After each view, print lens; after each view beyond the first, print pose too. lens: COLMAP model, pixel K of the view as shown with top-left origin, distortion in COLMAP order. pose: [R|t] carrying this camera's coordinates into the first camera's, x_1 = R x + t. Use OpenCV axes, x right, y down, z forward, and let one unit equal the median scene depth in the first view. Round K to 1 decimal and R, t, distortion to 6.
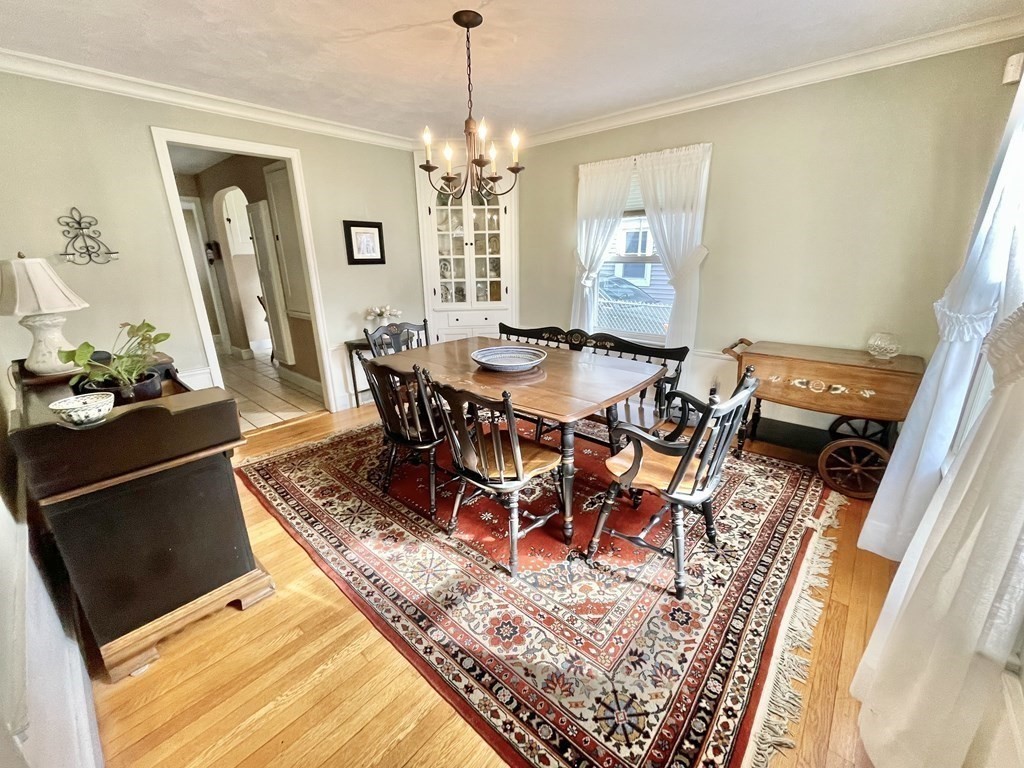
lens RADIAL K [[416.4, 0, 514.5], [0, 416.4, 382.2], [0, 0, 1]] dist [-0.001561, -0.000008]
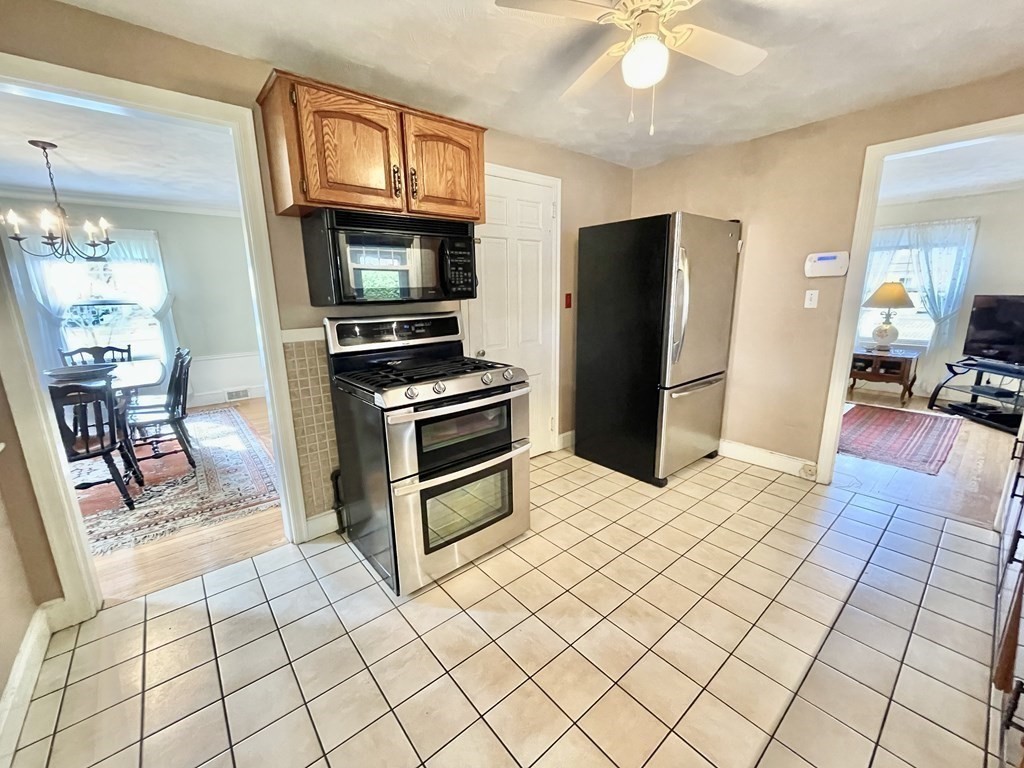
lens RADIAL K [[416.4, 0, 514.5], [0, 416.4, 382.2], [0, 0, 1]] dist [-0.001561, -0.000008]
pose [[-0.988796, -0.002757, 0.149248, -1.595813], [0.070188, 0.873822, 0.481154, -0.577440], [-0.131743, 0.486239, -0.863838, 1.965010]]
